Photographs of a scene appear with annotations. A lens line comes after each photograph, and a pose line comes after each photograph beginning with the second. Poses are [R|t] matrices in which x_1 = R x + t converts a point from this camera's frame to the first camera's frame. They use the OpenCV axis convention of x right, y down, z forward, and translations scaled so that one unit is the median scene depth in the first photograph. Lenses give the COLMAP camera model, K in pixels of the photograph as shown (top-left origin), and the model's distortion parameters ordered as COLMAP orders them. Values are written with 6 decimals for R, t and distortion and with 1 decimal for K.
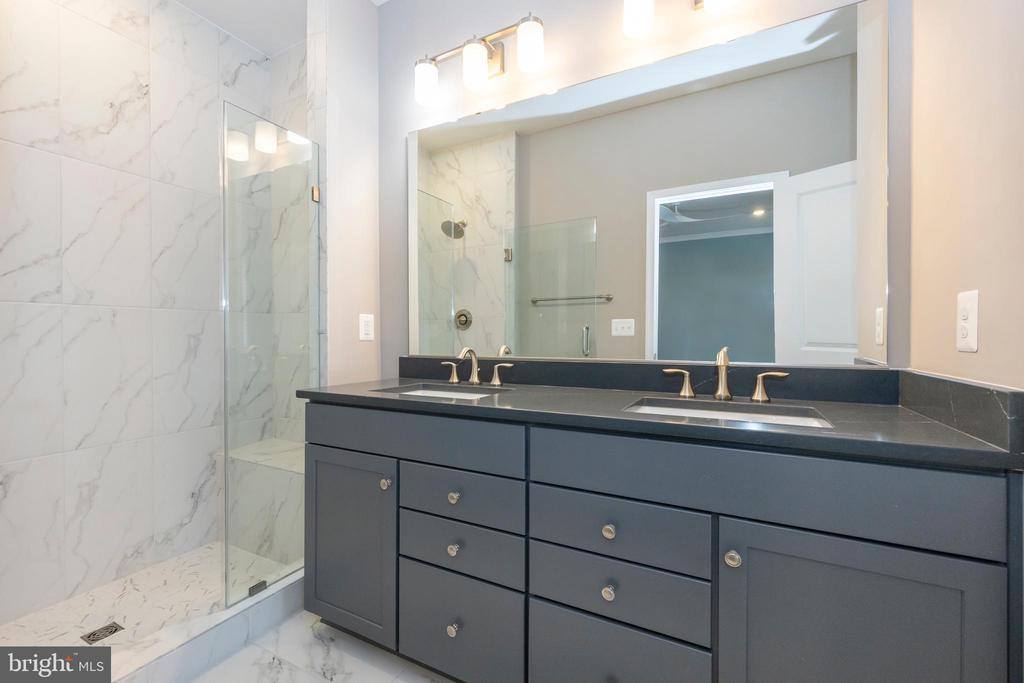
lens RADIAL K [[430.1, 0, 511.3], [0, 430.1, 338.3], [0, 0, 1]] dist [0.000961, 0.000091]
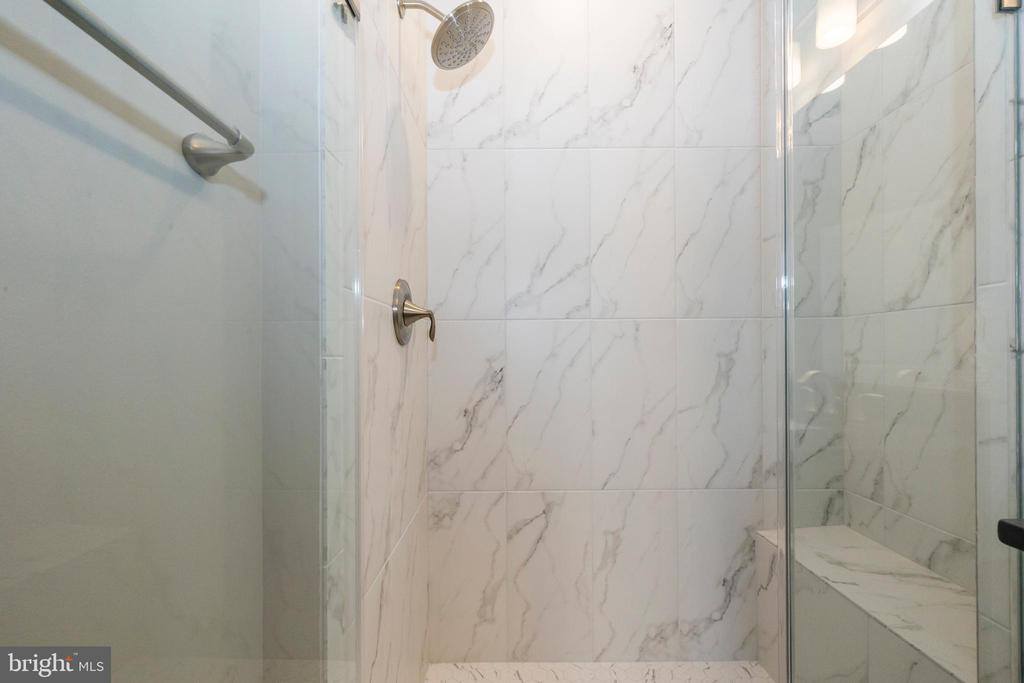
lens RADIAL K [[442.6, 0, 512.4], [0, 442.6, 356.6], [0, 0, 1]] dist [0.001820, 0.000128]
pose [[0.467515, 0.003586, -0.883978, -0.277925], [0.002262, 0.999984, 0.005253, -0.007806], [0.883982, -0.004455, 0.467499, 0.376354]]
